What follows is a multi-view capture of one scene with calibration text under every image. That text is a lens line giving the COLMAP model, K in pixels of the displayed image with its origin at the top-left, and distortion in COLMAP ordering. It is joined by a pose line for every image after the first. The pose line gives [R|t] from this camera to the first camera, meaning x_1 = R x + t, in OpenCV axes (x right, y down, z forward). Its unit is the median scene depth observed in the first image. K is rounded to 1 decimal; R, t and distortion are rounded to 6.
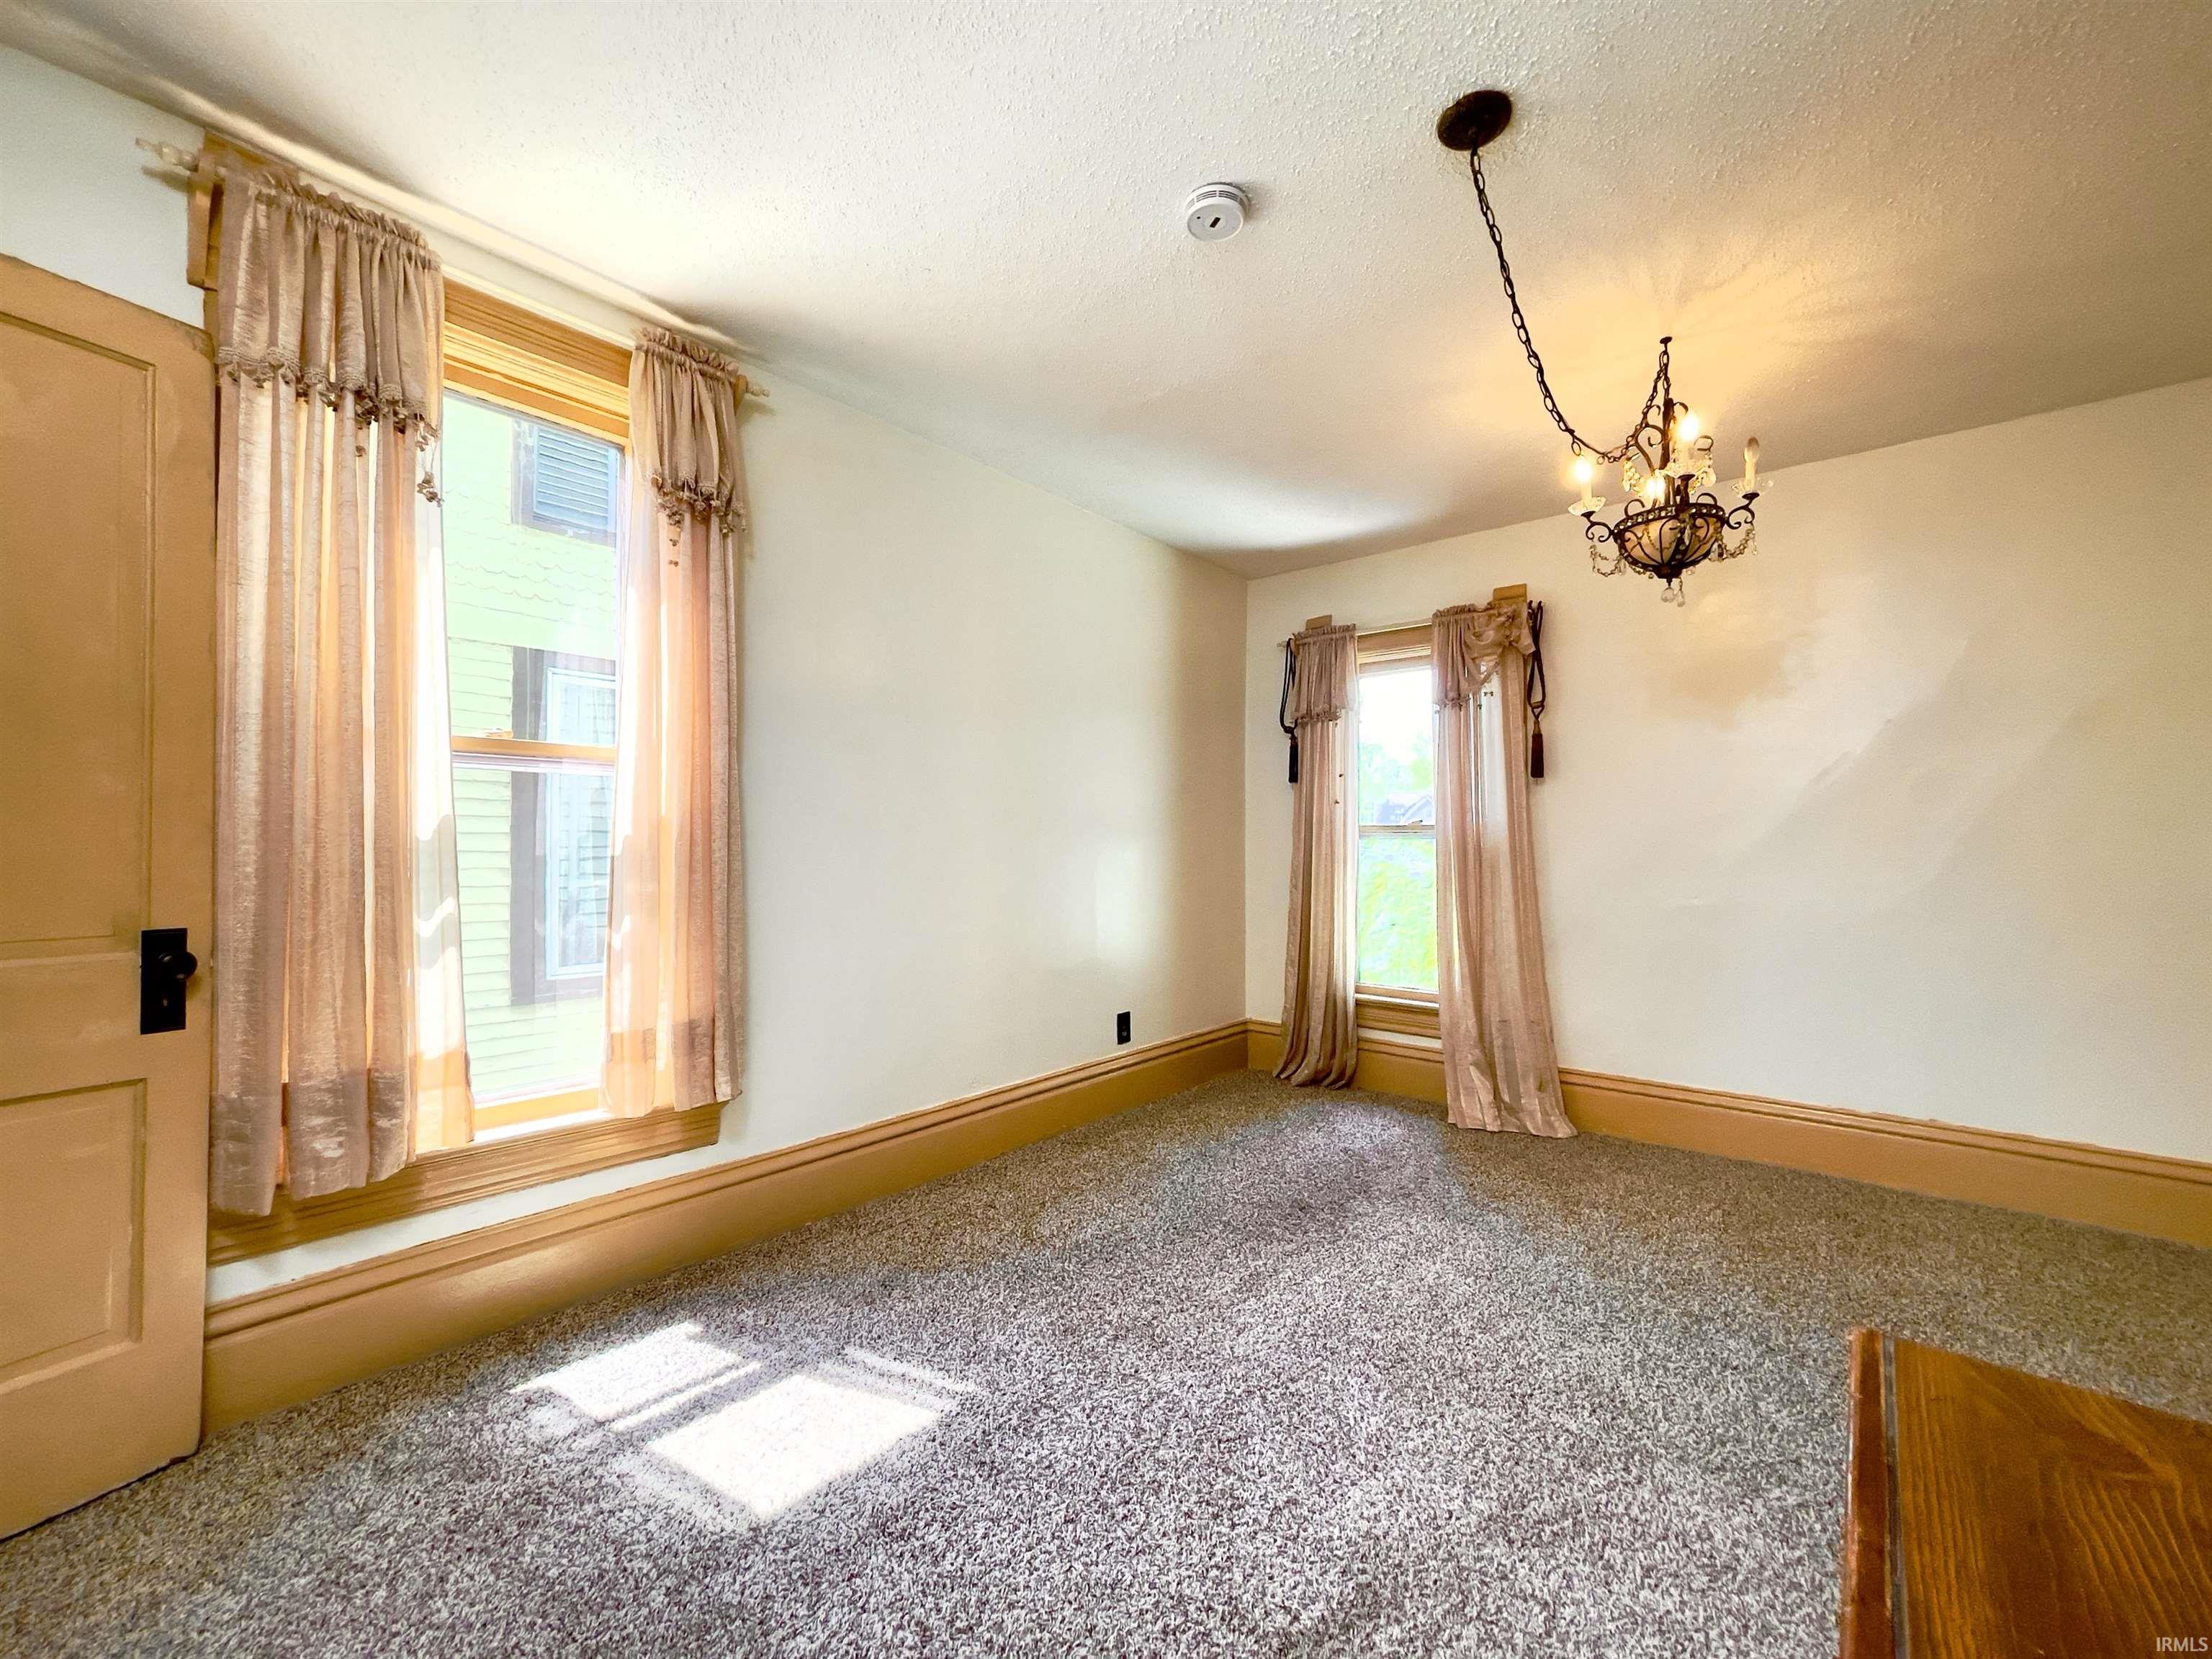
lens RADIAL K [[878.0, 0, 1106.0], [0, 878.0, 829.5], [0, 0, 1]] dist [-0.024488, 0.000214]
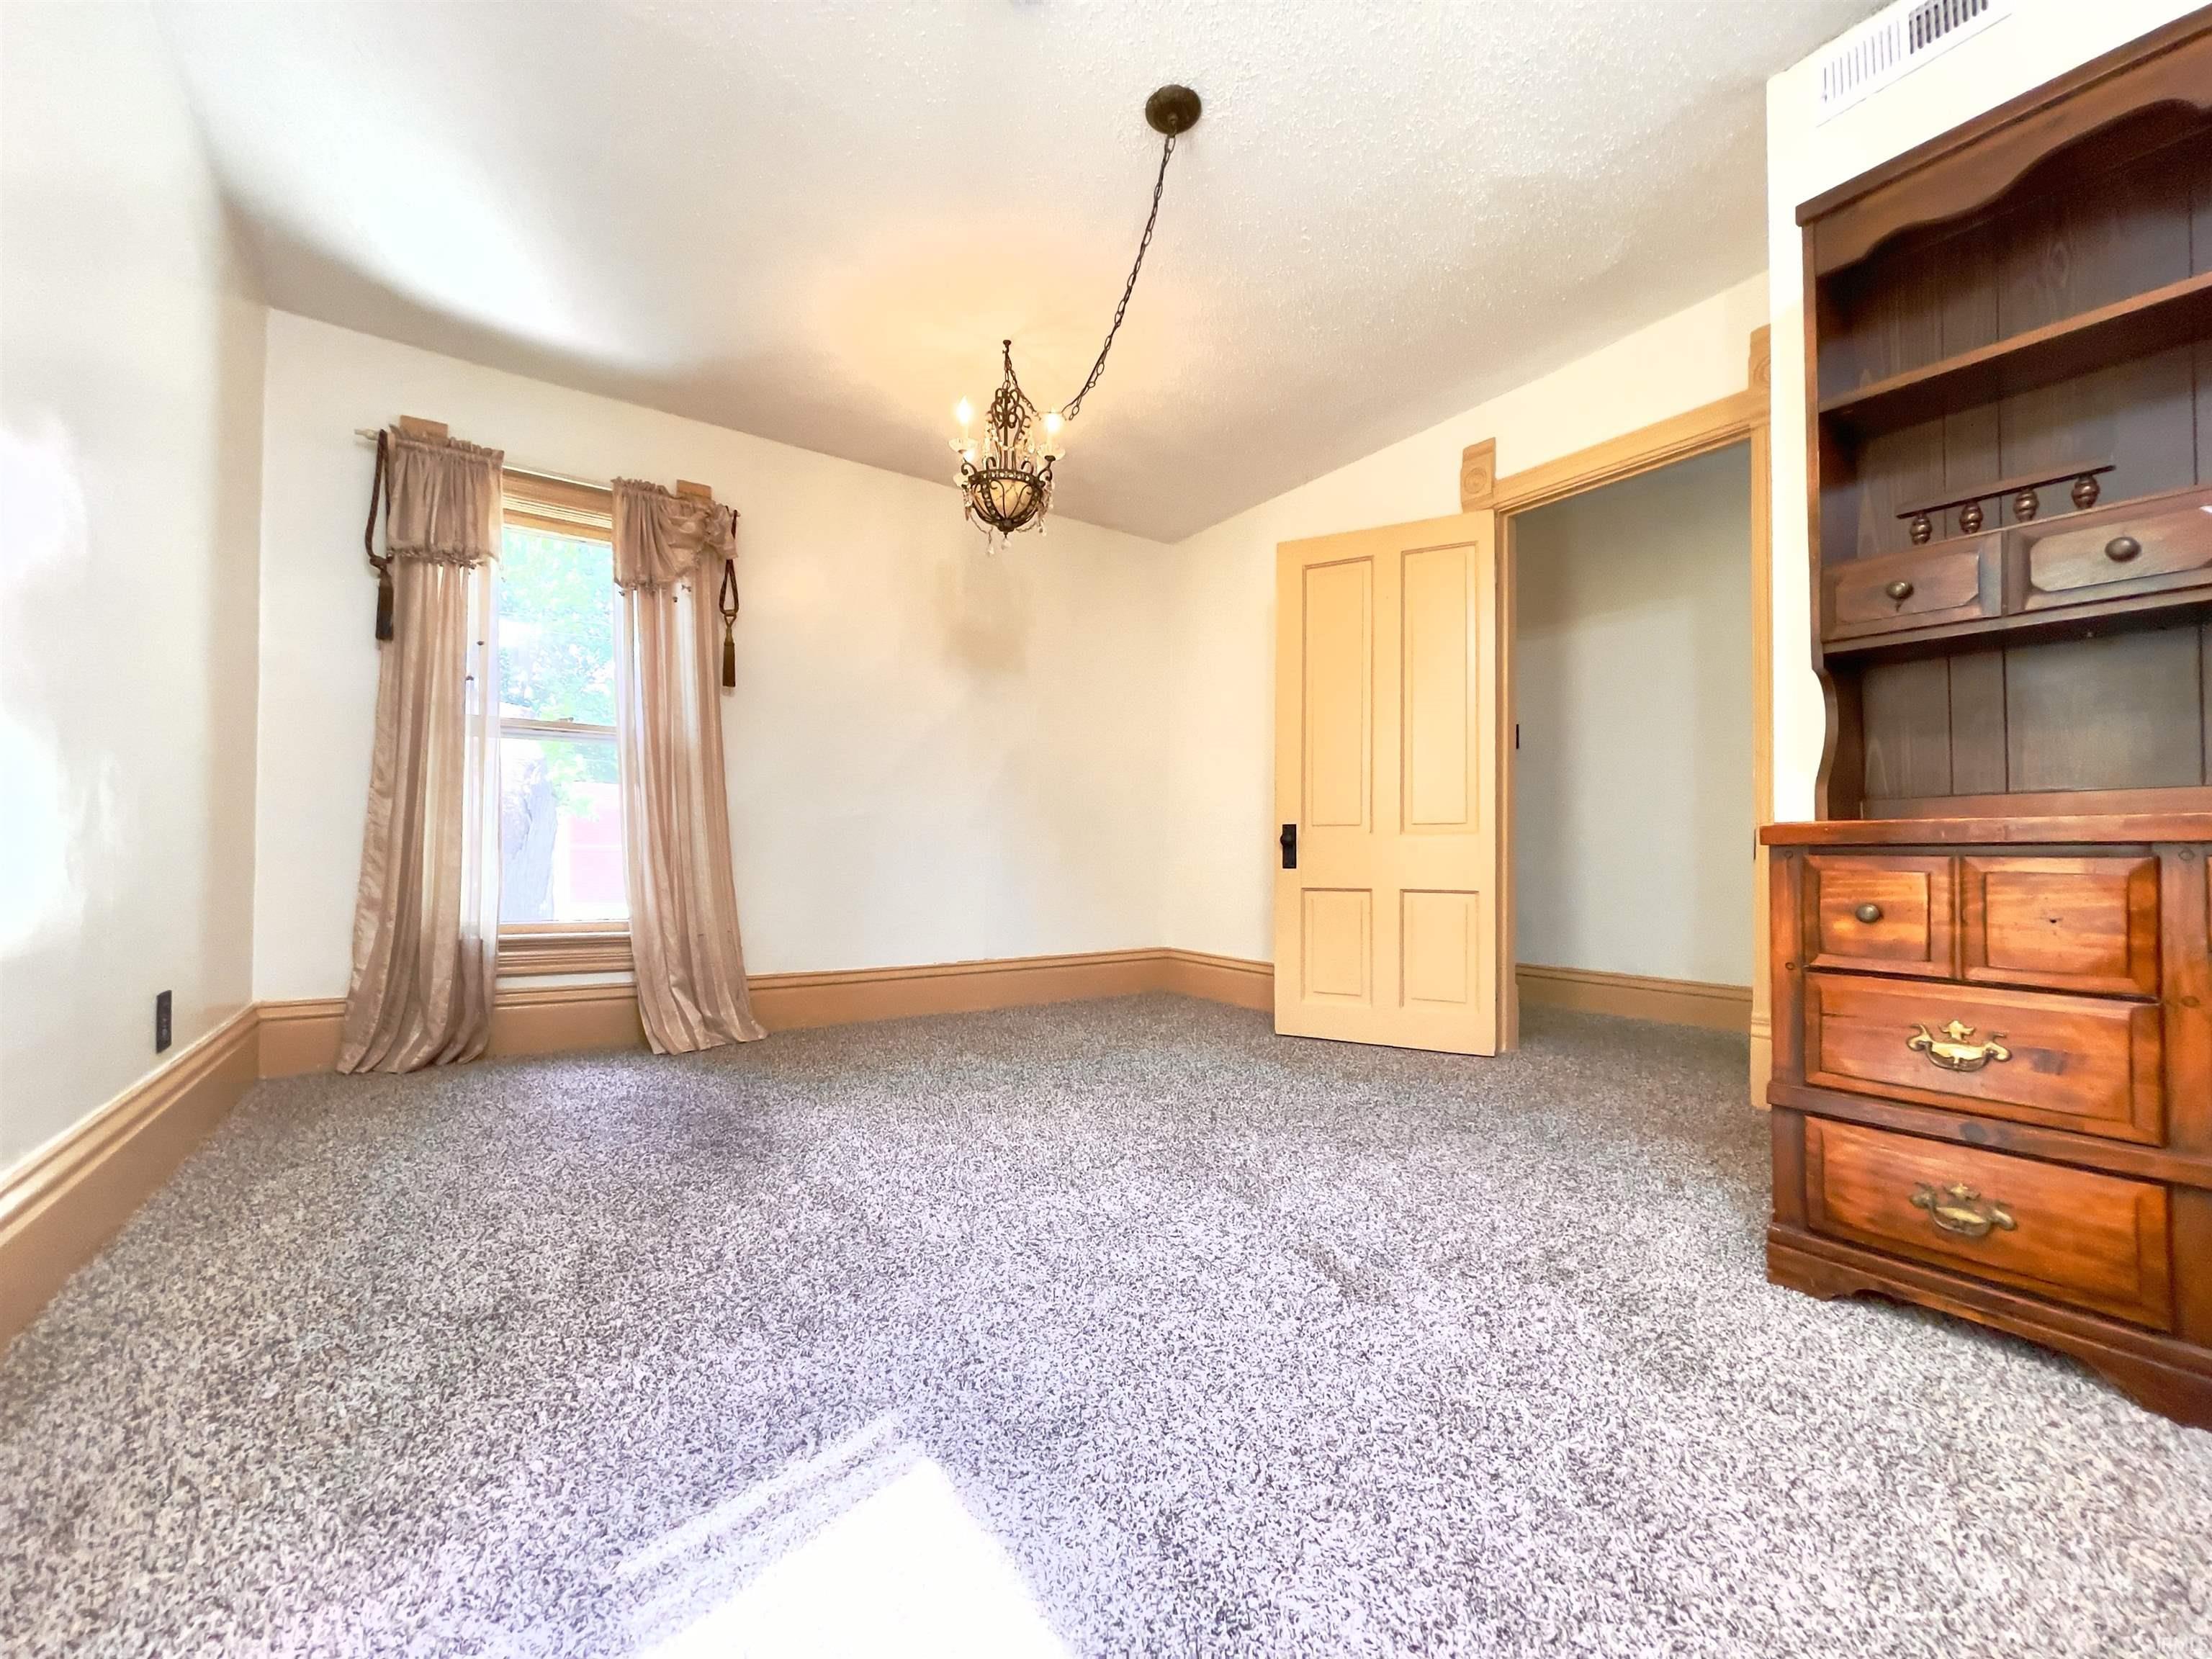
lens RADIAL K [[878.0, 0, 1106.0], [0, 878.0, 829.5], [0, 0, 1]] dist [-0.024488, 0.000214]
pose [[0.262894, 0.020754, 0.964601, -0.337598], [-0.029843, 0.999465, -0.013371, 0.101452], [-0.964363, -0.025271, 0.263373, 0.320118]]
